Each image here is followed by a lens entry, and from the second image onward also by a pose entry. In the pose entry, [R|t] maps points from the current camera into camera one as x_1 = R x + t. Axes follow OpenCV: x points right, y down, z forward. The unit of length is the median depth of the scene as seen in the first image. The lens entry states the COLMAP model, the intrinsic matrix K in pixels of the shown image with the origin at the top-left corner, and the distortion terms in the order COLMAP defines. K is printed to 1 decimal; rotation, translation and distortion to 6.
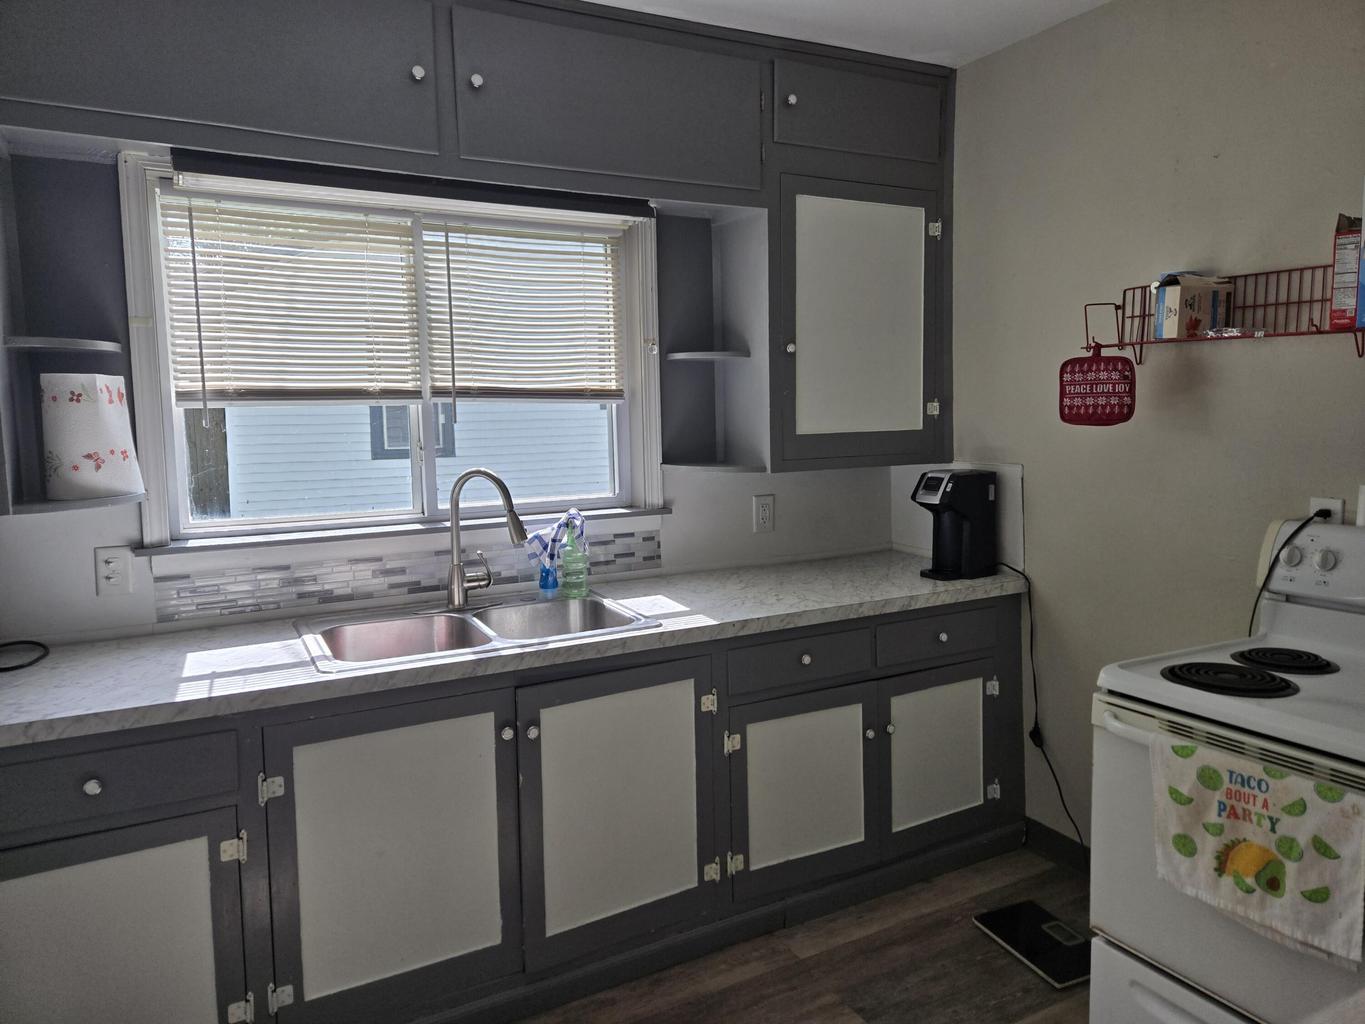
lens RADIAL K [[912.7, 0, 677.5], [0, 912.7, 491.6], [0, 0, 1]] dist [0.071829, -0.055504]
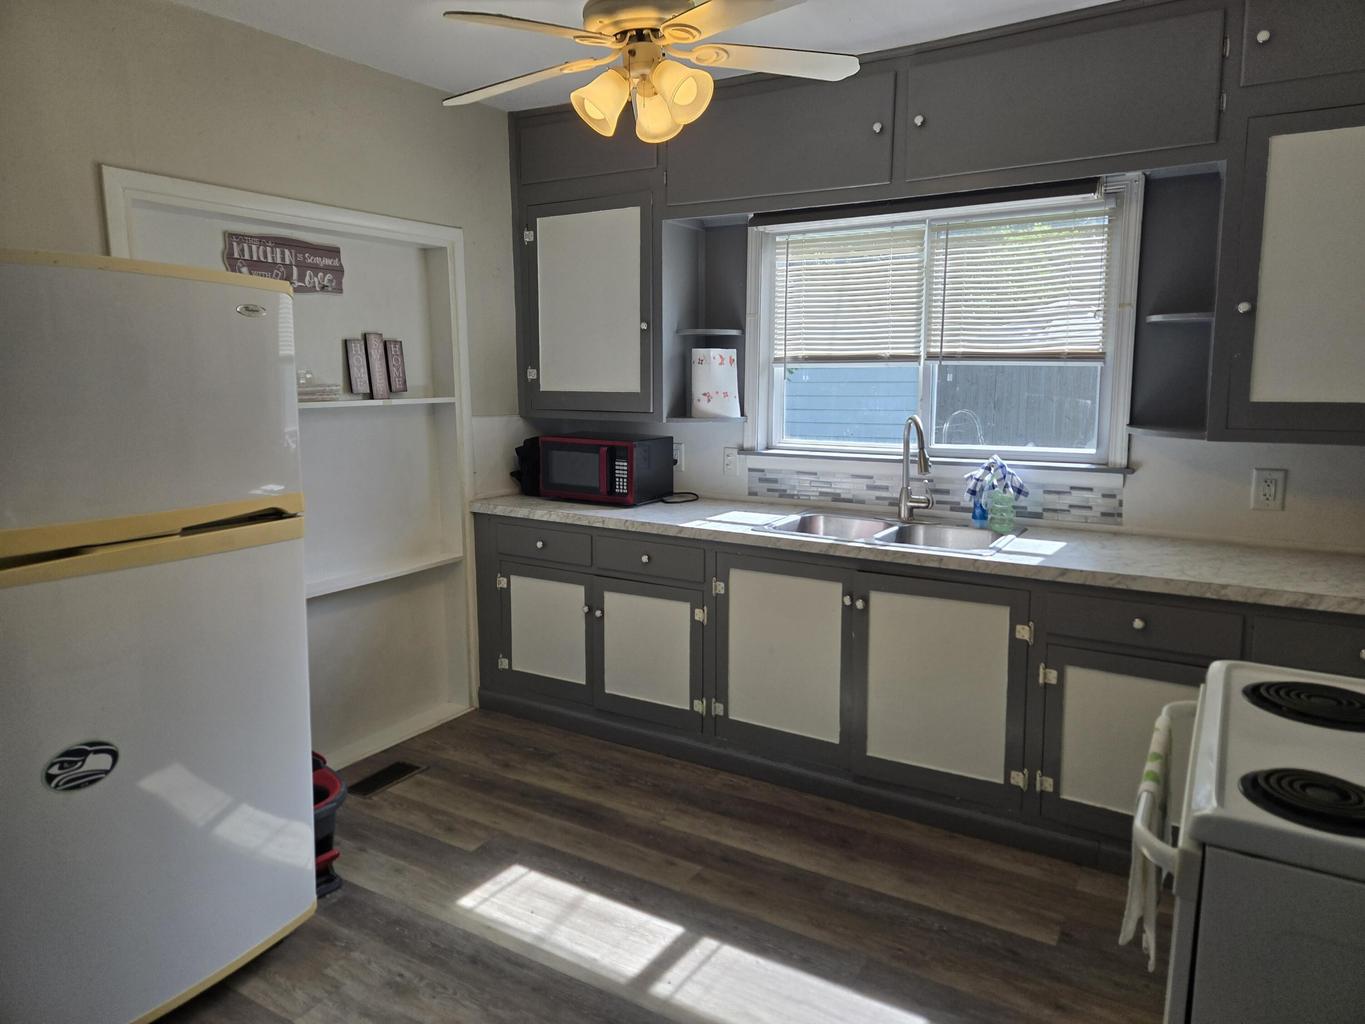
lens RADIAL K [[912.7, 0, 677.5], [0, 912.7, 491.6], [0, 0, 1]] dist [0.071829, -0.055504]
pose [[0.500983, 0.129161, -0.855765, 0.739424], [-0.086947, 0.991310, 0.098718, -0.017463], [0.861078, 0.024950, 0.507860, 0.041462]]
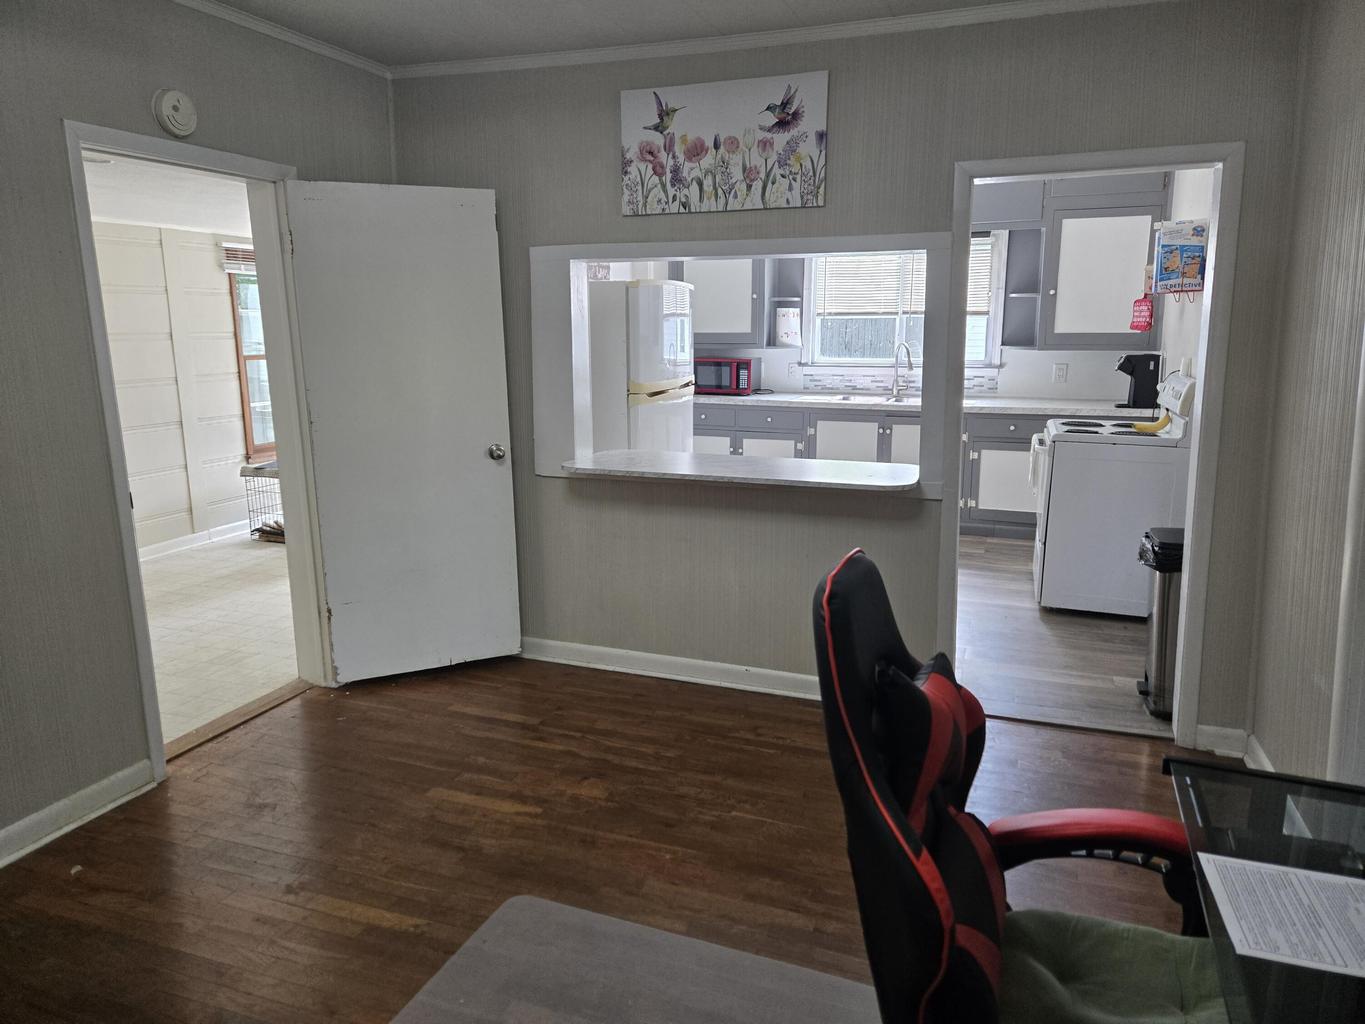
lens RADIAL K [[906.4, 0, 682.1], [0, 906.4, 505.7], [0, 0, 1]] dist [0.069682, -0.052981]
pose [[0.667436, 0.164769, -0.726209, 1.335972], [-0.076475, 0.985224, 0.153251, 0.083528], [0.740730, -0.046748, 0.670175, -1.255833]]
